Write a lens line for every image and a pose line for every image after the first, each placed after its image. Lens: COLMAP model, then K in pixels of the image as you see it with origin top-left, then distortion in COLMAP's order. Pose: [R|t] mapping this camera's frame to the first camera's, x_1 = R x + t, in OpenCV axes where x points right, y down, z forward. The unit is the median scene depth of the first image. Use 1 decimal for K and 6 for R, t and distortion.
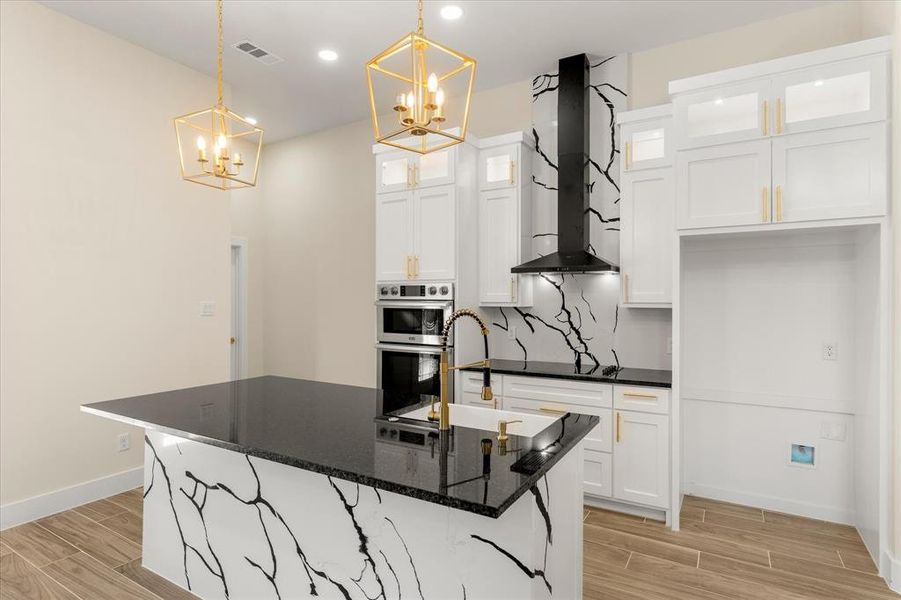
lens RADIAL K [[474.3, 0, 447.3], [0, 474.3, 303.5], [0, 0, 1]] dist [-0.001903, 0.000075]
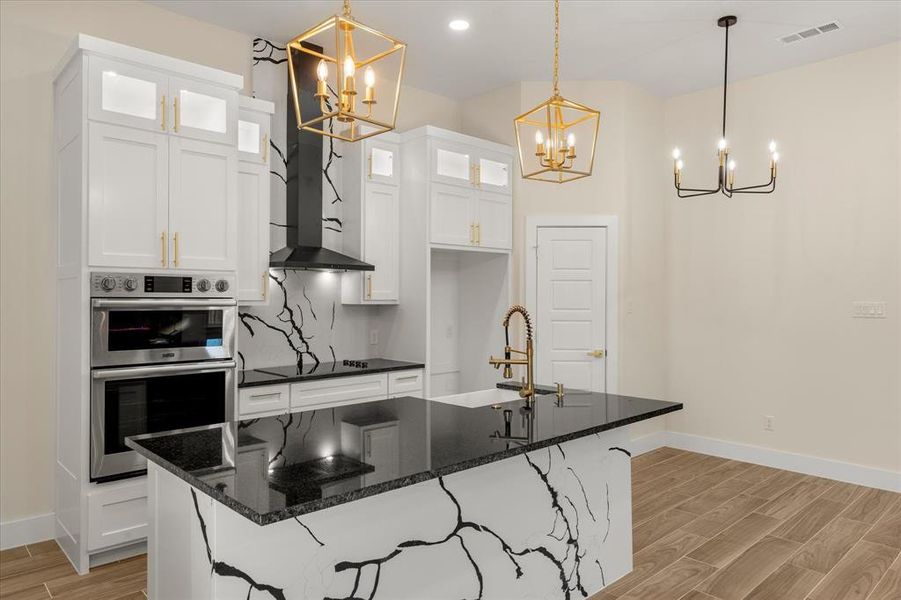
lens RADIAL K [[596.1, 0, 448.6], [0, 596.1, 301.5], [0, 0, 1]] dist [0.002150, -0.002911]
pose [[0.275088, -0.008059, 0.961385, -0.960070], [0.005301, 0.999962, 0.006866, -0.007564], [-0.961404, 0.003207, 0.275120, 0.468057]]
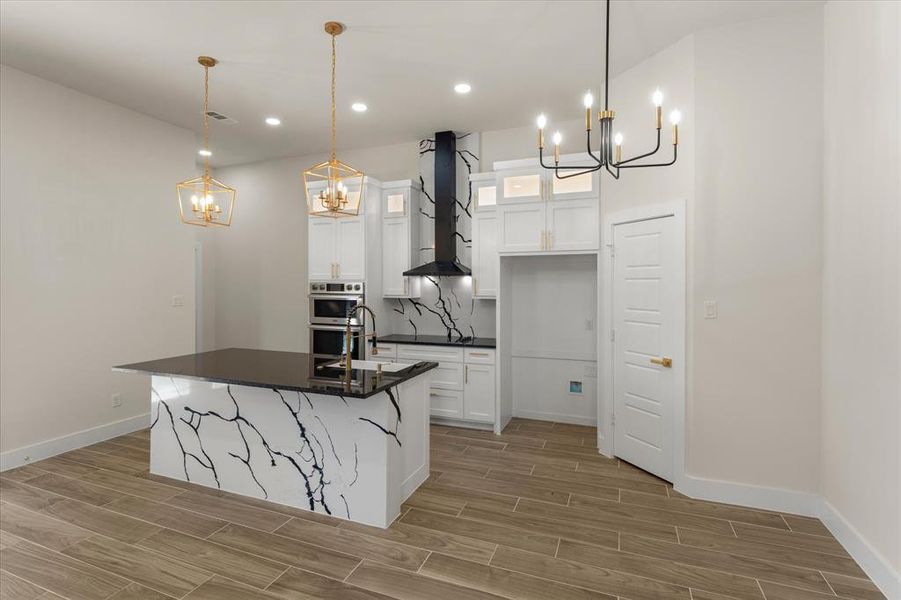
lens RADIAL K [[436.0, 0, 448.2], [0, 436.0, 288.2], [0, 0, 1]] dist [0.000459, -0.000586]
pose [[0.986821, -0.003256, 0.161783, 0.061107], [0.002897, 0.999993, 0.002452, -0.032597], [-0.161790, -0.001951, 0.986823, -0.430753]]
